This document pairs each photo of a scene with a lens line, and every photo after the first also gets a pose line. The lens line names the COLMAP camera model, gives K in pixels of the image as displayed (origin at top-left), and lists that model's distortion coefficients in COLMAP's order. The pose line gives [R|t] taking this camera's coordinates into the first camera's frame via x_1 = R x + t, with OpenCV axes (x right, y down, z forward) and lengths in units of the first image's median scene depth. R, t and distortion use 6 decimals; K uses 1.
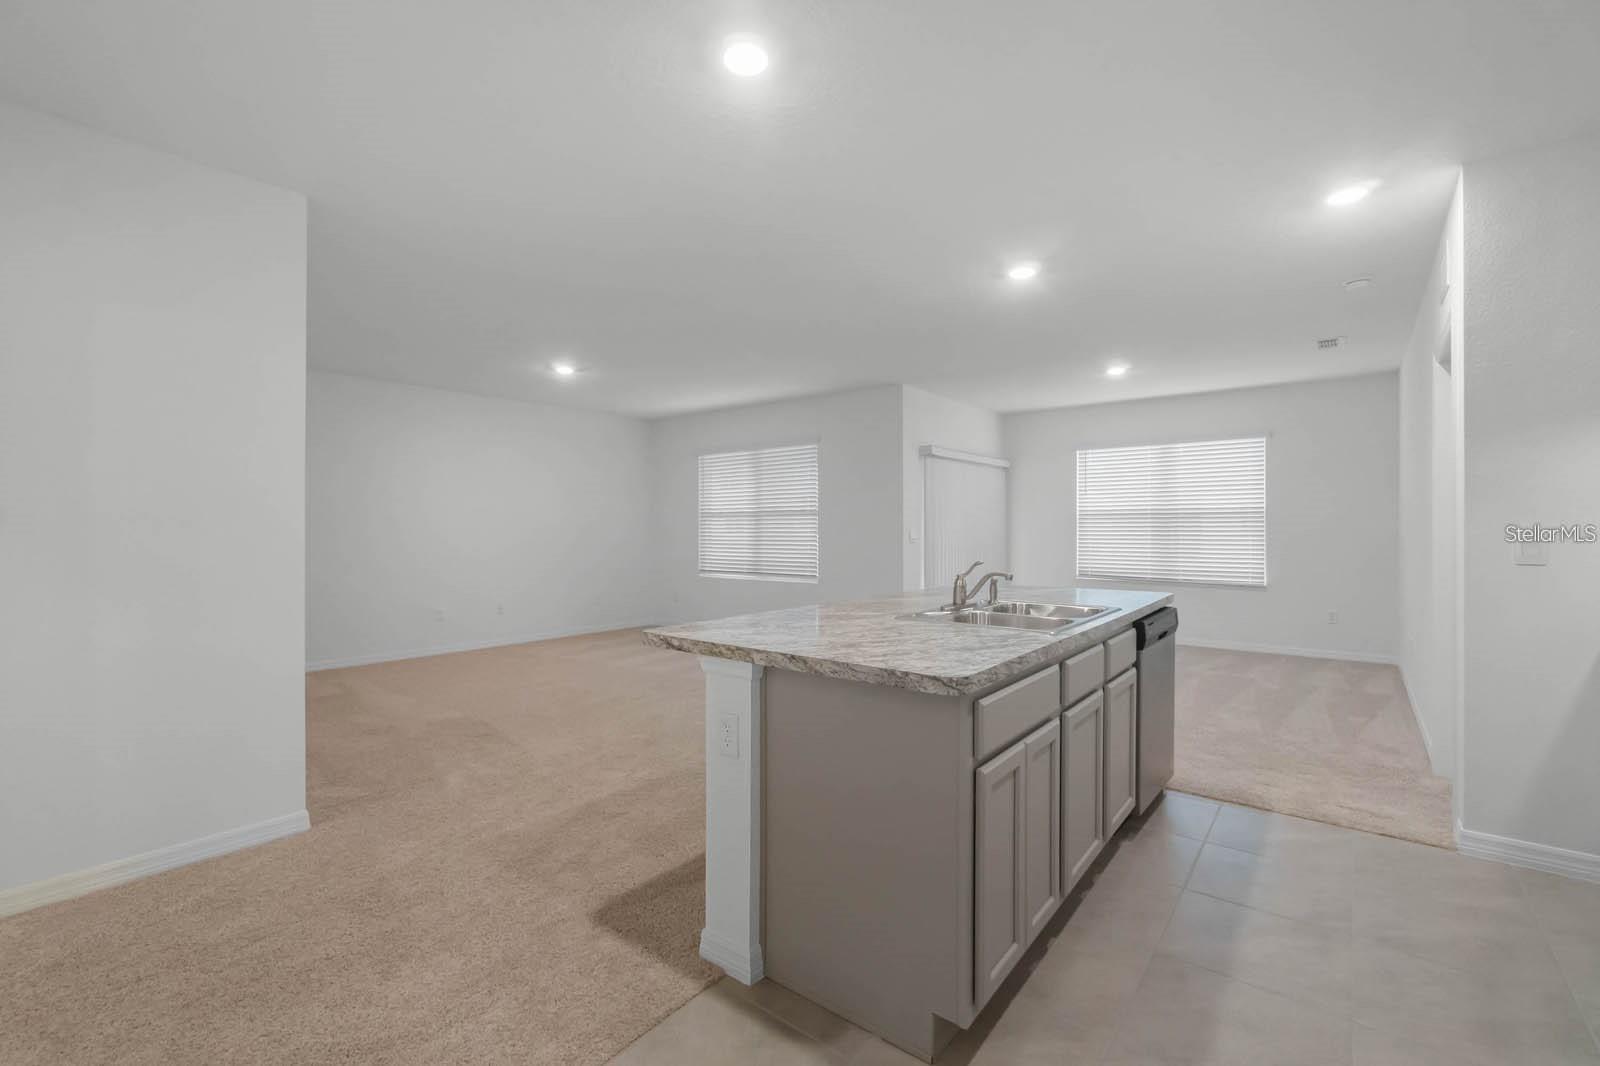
lens RADIAL K [[689.4, 0, 800.0], [0, 689.4, 533.0], [0, 0, 1]] dist [0.000885, 0.000004]
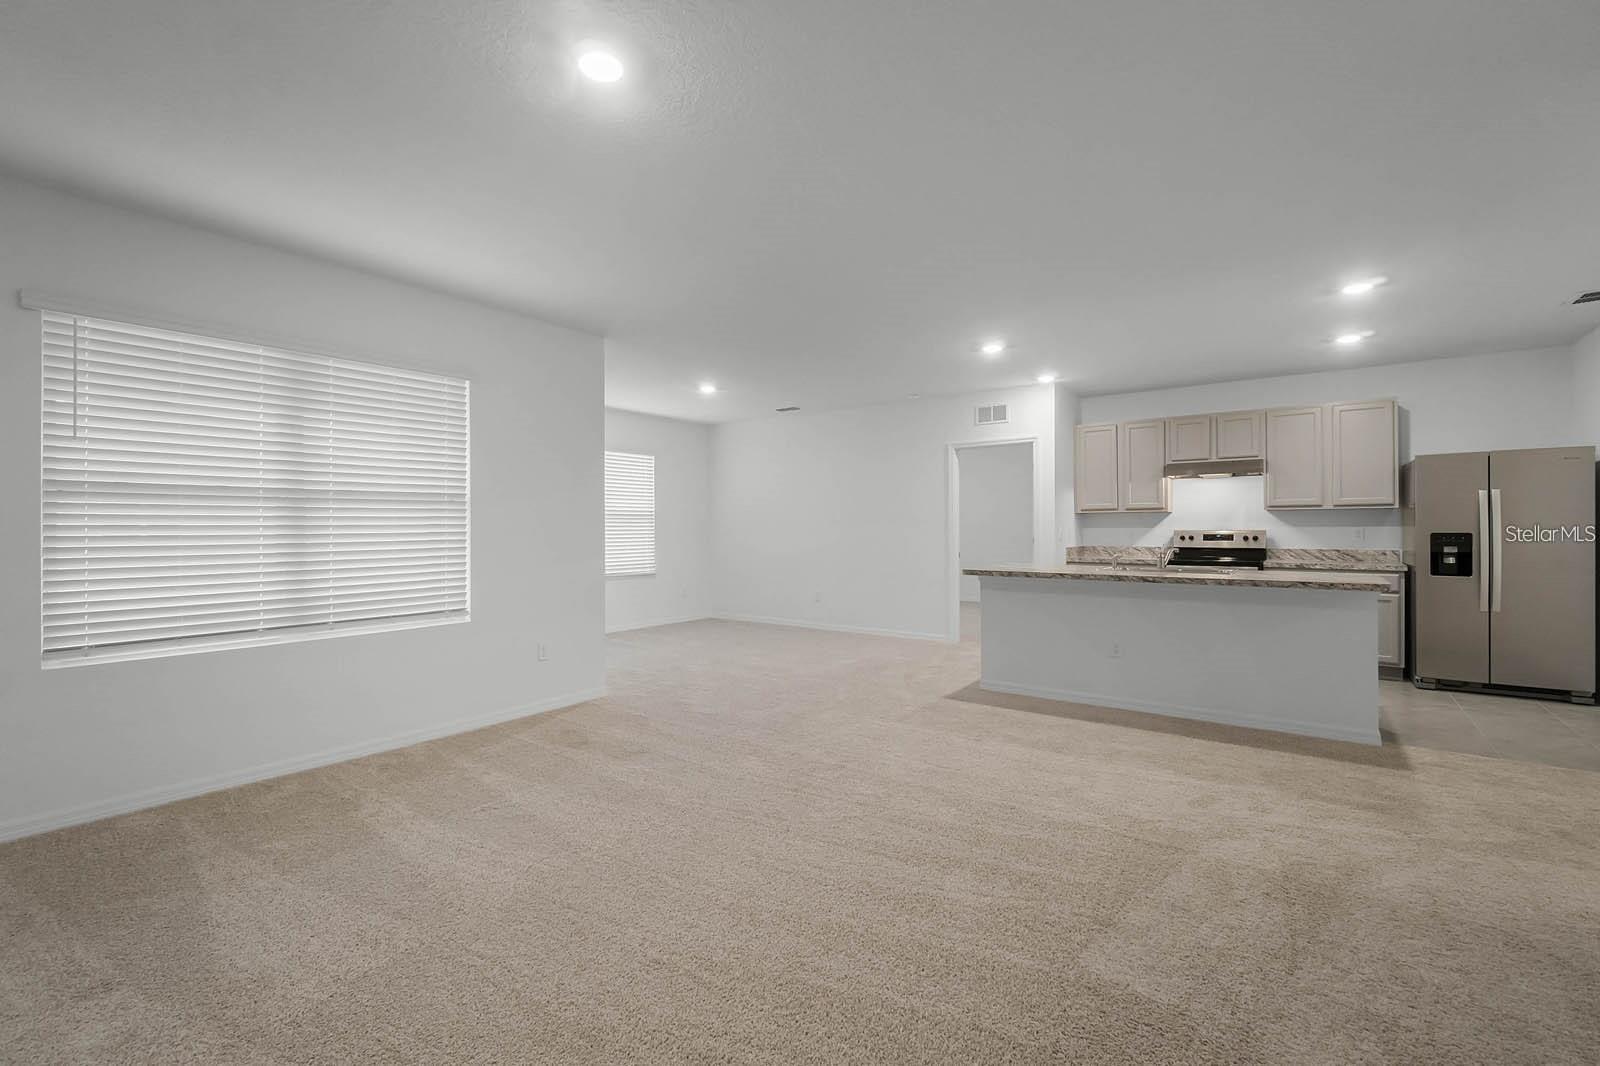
lens RADIAL K [[689.4, 0, 800.0], [0, 689.4, 533.0], [0, 0, 1]] dist [0.000885, 0.000004]
pose [[-0.040177, -0.006086, 0.999174, -0.547469], [0.014885, 0.999867, 0.006689, -0.001254], [-0.999082, 0.015141, -0.040081, 0.714701]]
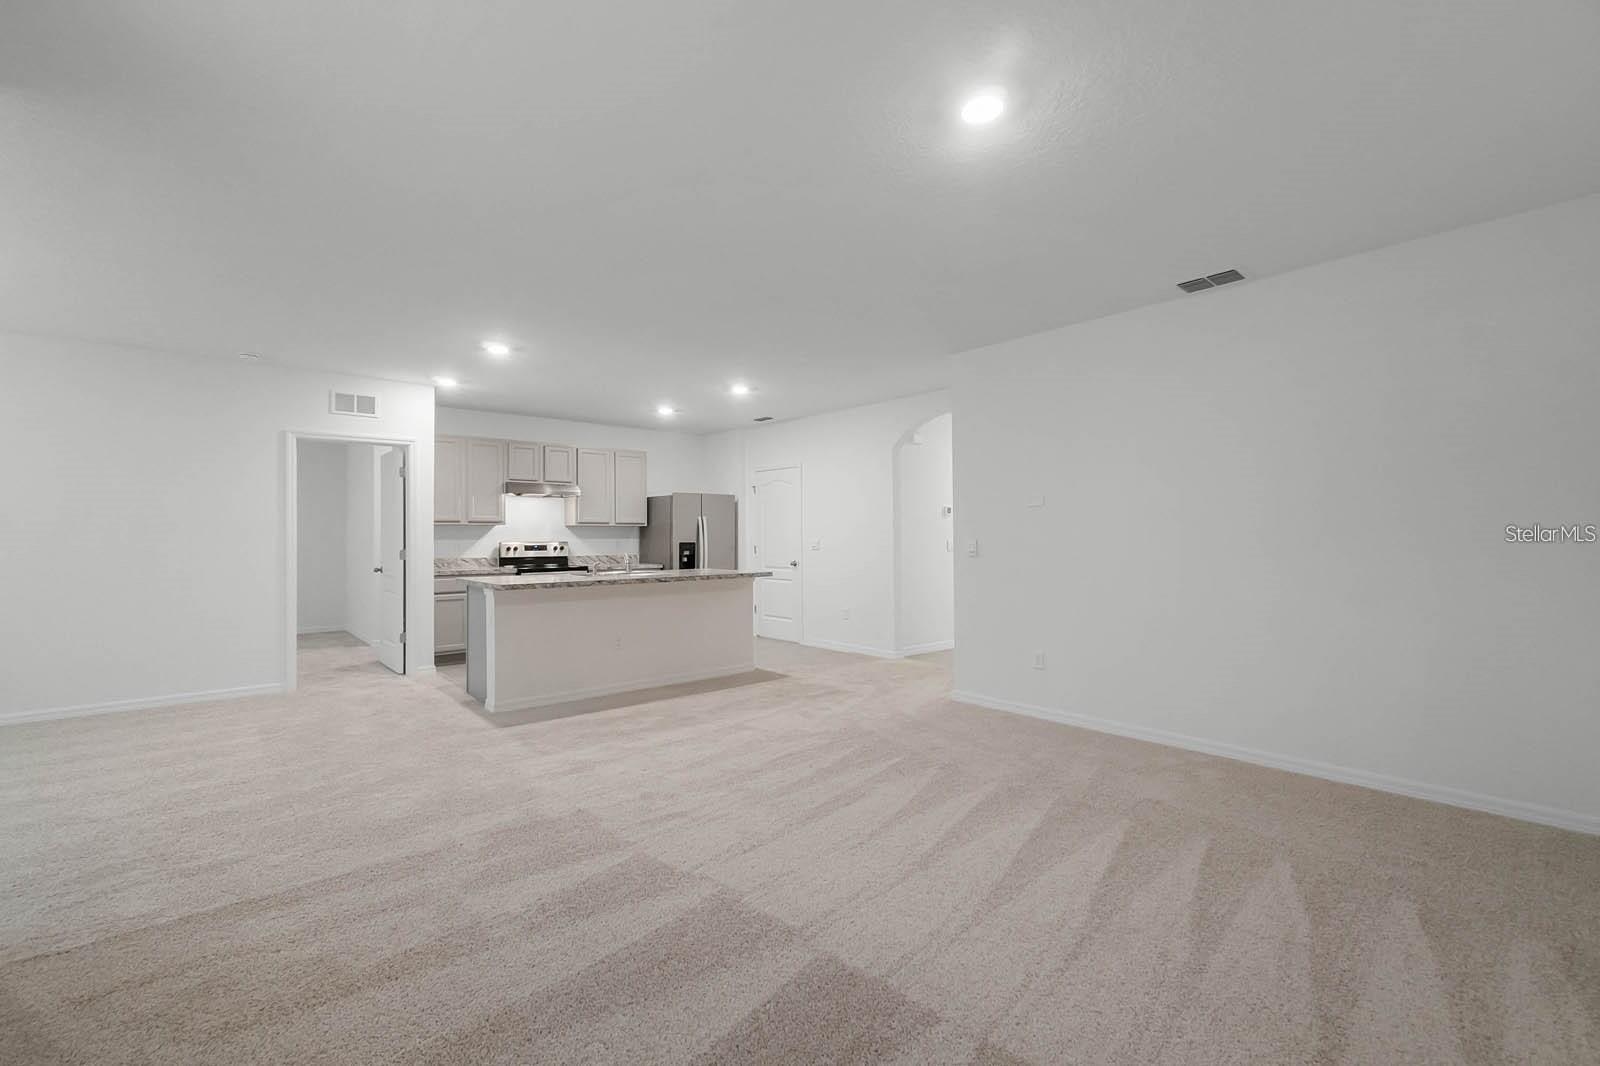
lens RADIAL K [[689.4, 0, 800.0], [0, 689.4, 533.0], [0, 0, 1]] dist [0.000885, 0.000004]
pose [[-0.985303, 0.004160, 0.170765, -0.239964], [0.005120, 0.999973, 0.005181, -0.007792], [-0.170739, 0.005979, -0.985298, 1.114575]]
